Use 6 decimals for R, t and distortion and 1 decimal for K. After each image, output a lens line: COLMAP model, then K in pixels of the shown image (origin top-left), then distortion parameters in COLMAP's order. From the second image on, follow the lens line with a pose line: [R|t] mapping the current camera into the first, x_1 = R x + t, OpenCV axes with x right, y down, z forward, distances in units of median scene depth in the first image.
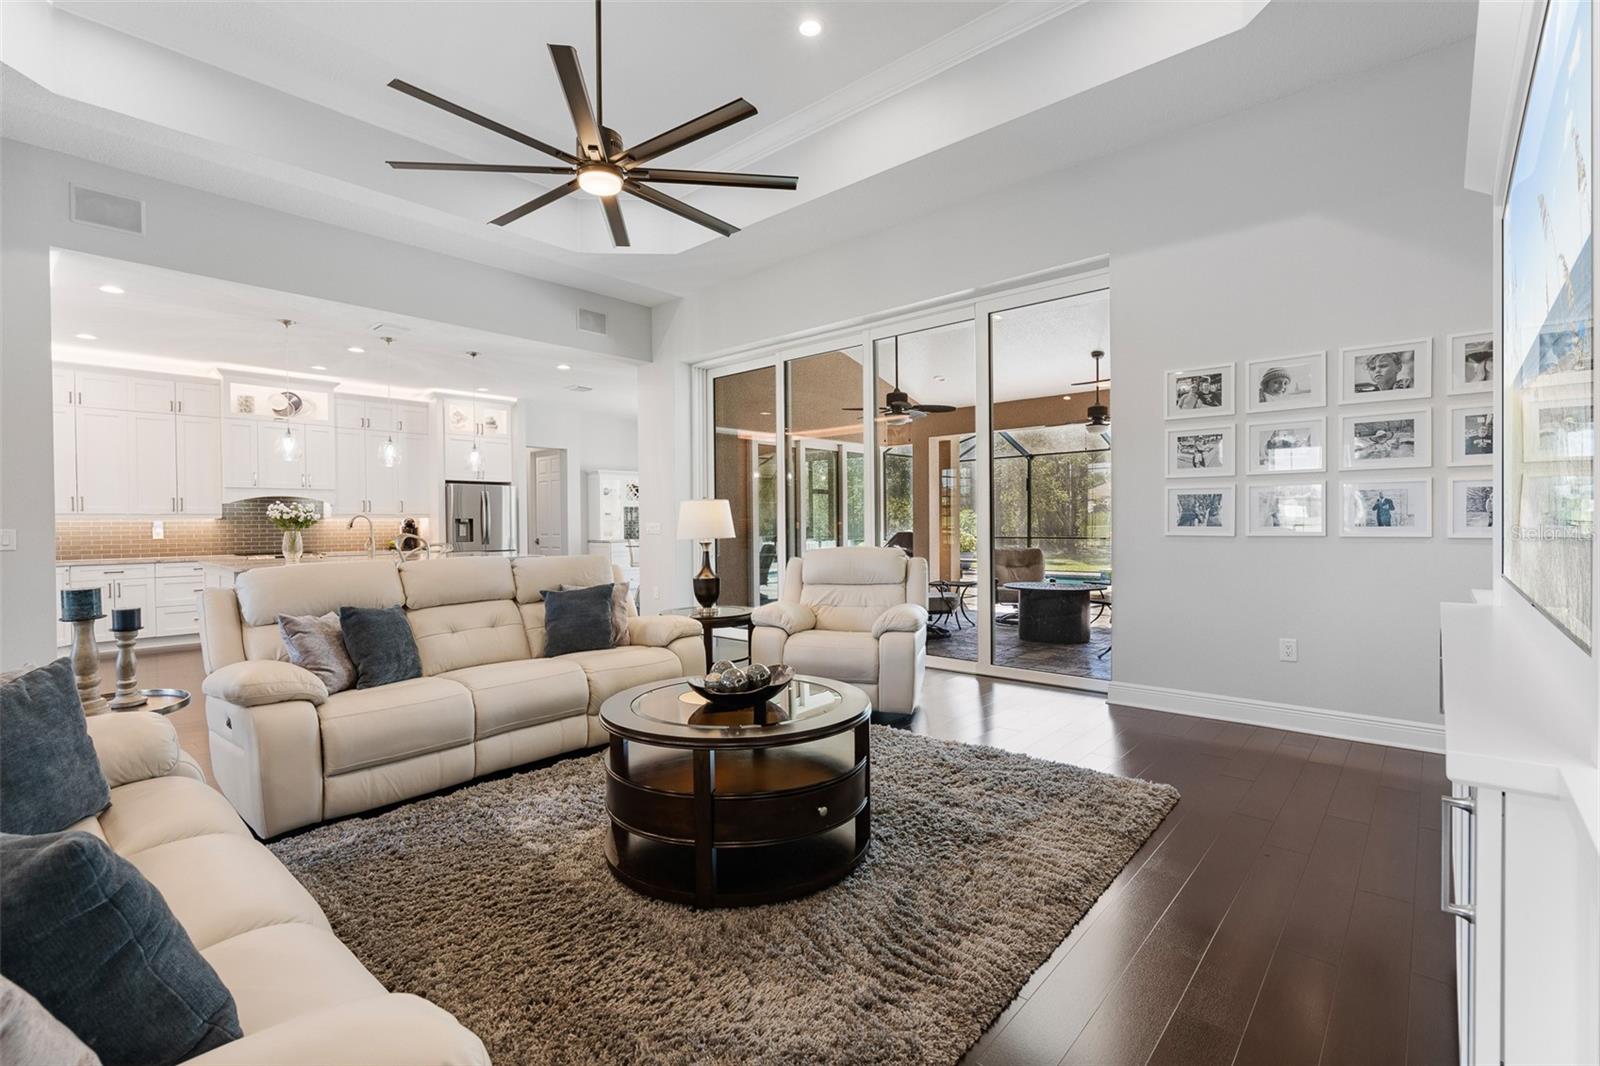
lens RADIAL K [[724.5, 0, 798.2], [0, 724.5, 532.4], [0, 0, 1]] dist [-0.006105, 0.001344]
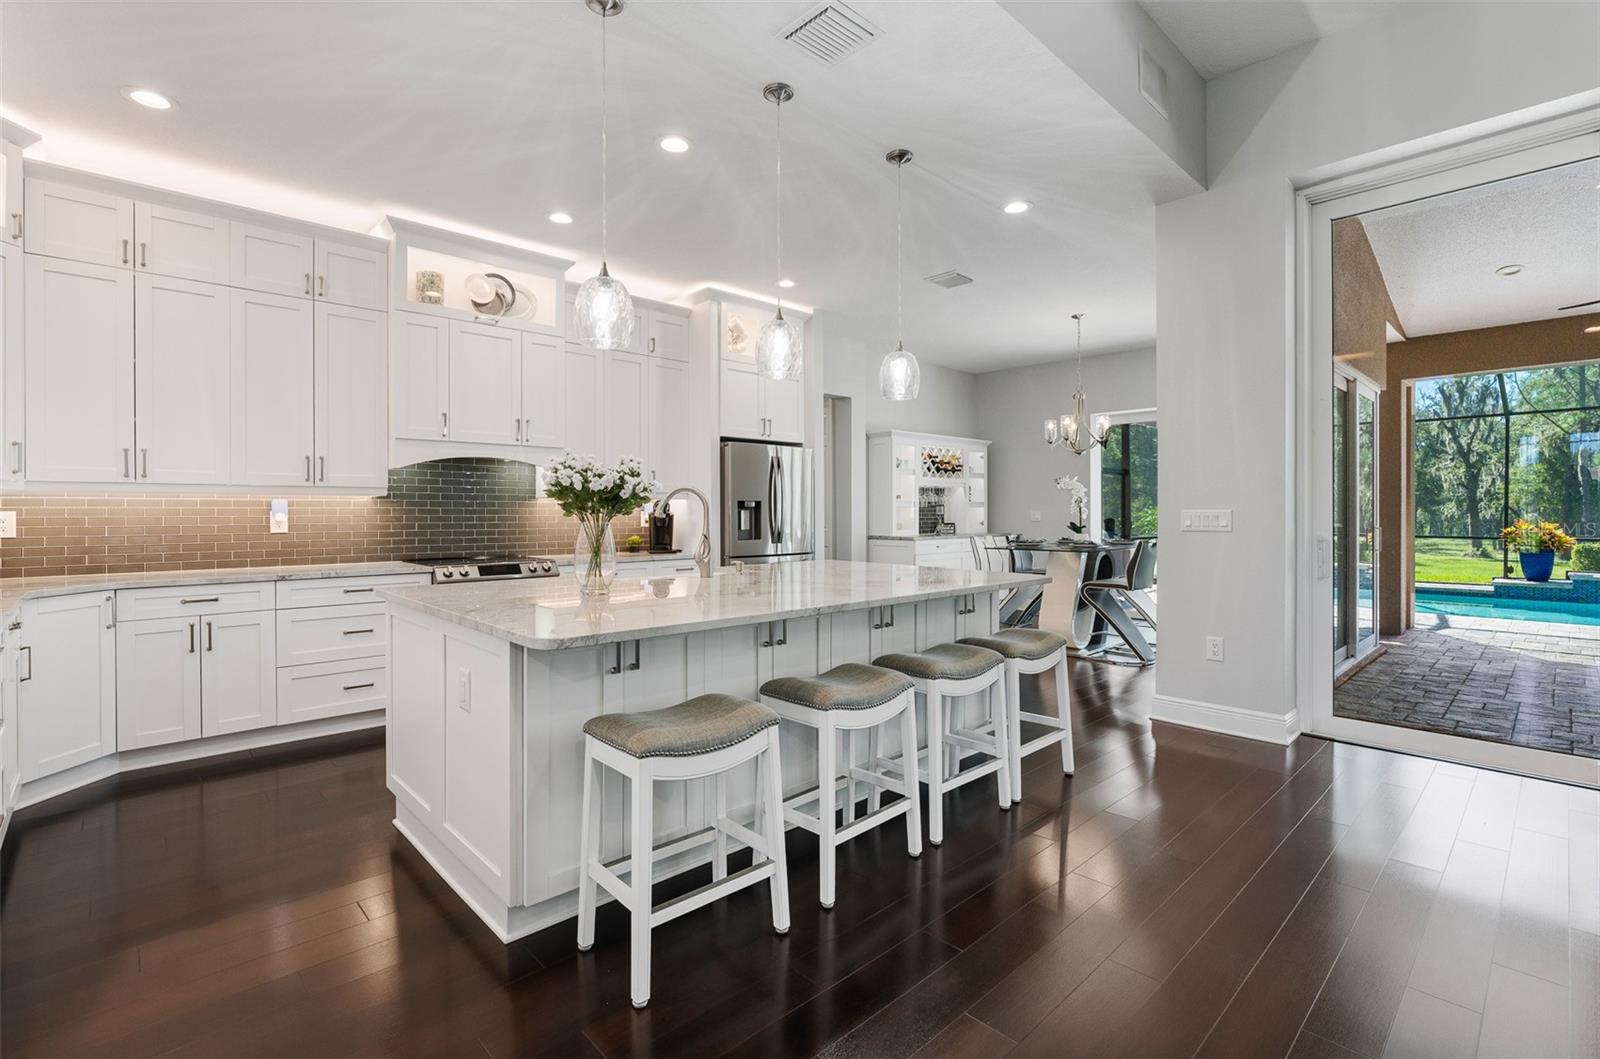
lens RADIAL K [[724.5, 0, 788.1], [0, 724.5, 518.7], [0, 0, 1]] dist [-0.006105, 0.001344]
pose [[0.995639, 0.008401, -0.092914, -0.377313], [-0.008878, 0.999949, -0.004729, -0.001568], [0.092870, 0.005533, 0.995663, 0.408963]]
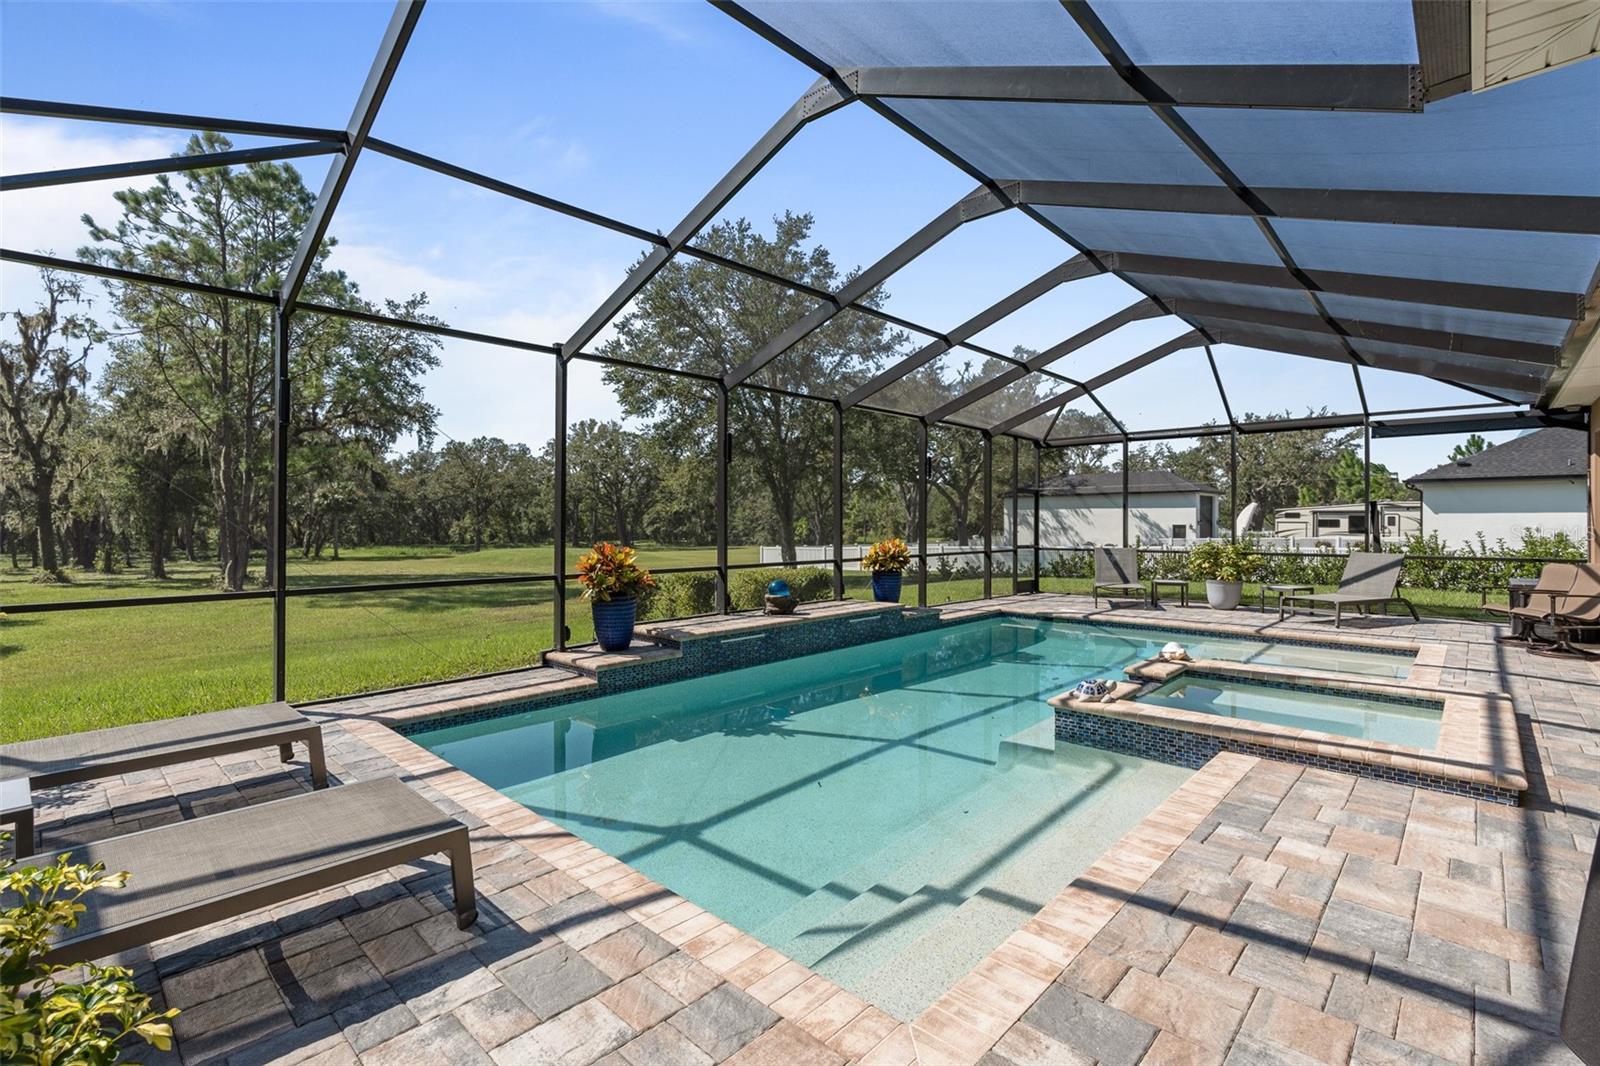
lens RADIAL K [[724.5, 0, 800.8], [0, 724.5, 526.1], [0, 0, 1]] dist [-0.006105, 0.001344]
pose [[0.021353, 0.002702, 0.999768, 0.080340], [0.013752, 0.999901, -0.002996, -0.029190], [-0.999677, 0.013813, 0.021314, 1.569972]]
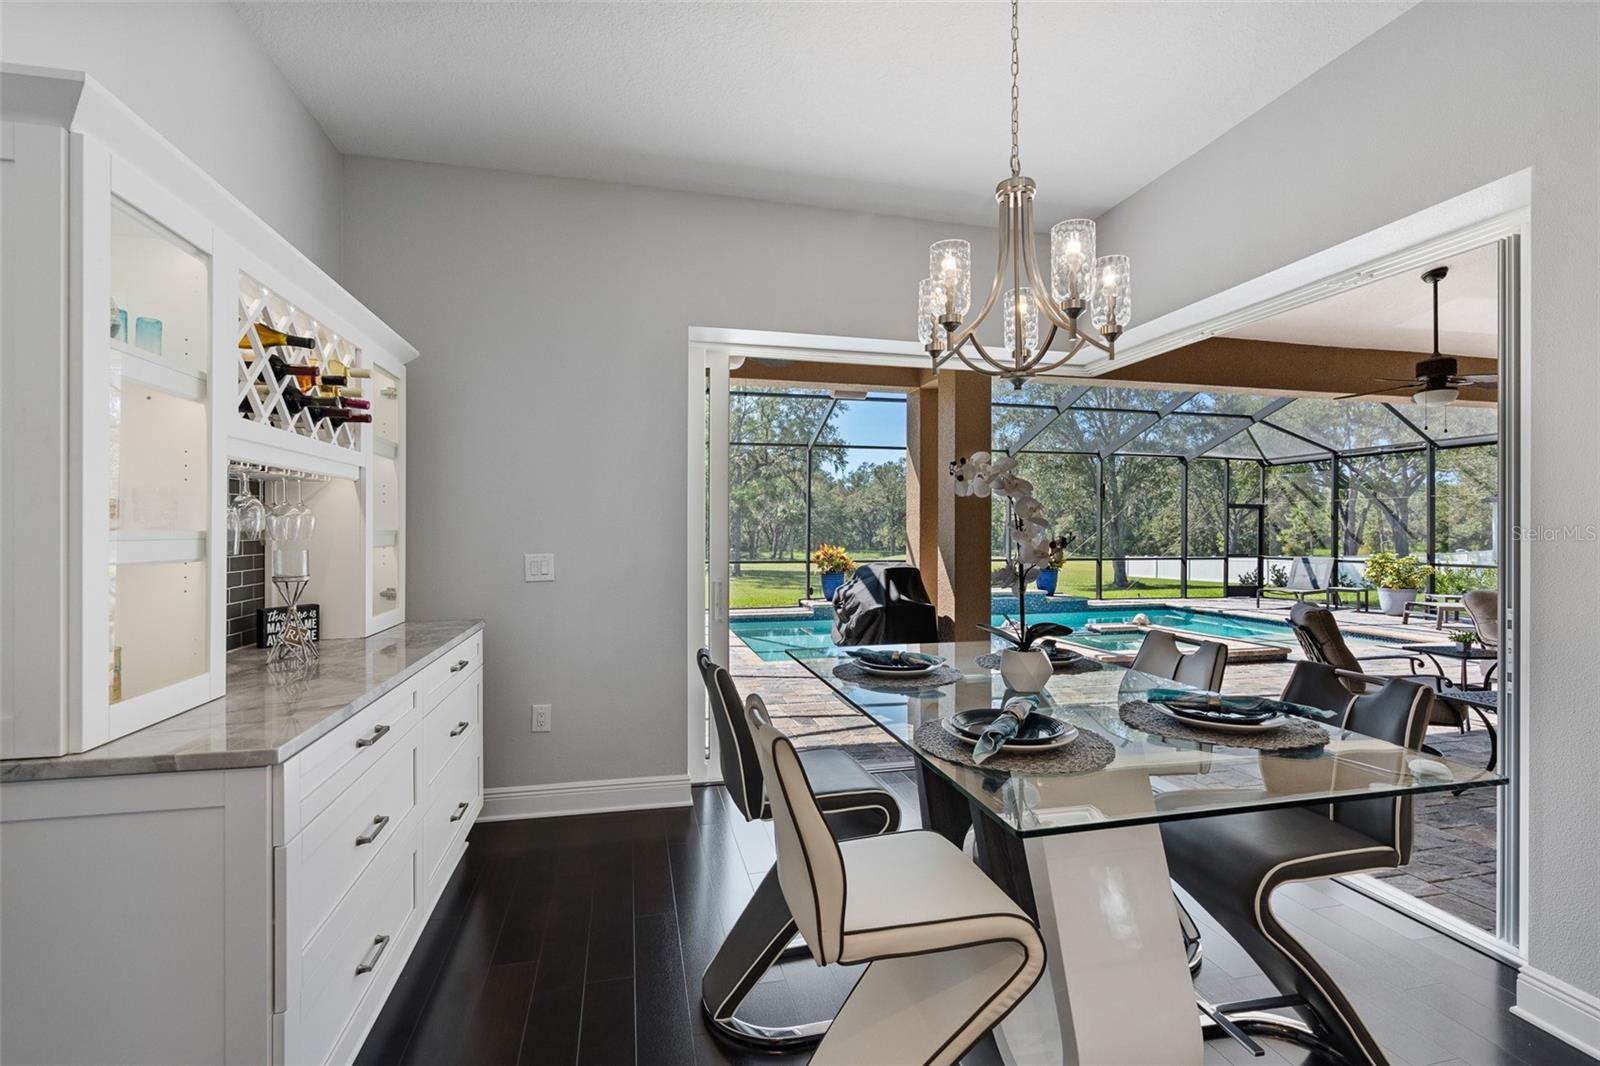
lens RADIAL K [[724.5, 0, 809.8], [0, 724.5, 530.5], [0, 0, 1]] dist [-0.006105, 0.001344]
pose [[0.555456, 0.009478, 0.831492, -0.371283], [0.005086, 0.999878, -0.014795, -0.024063], [-0.831530, 0.012447, 0.555340, 1.043772]]
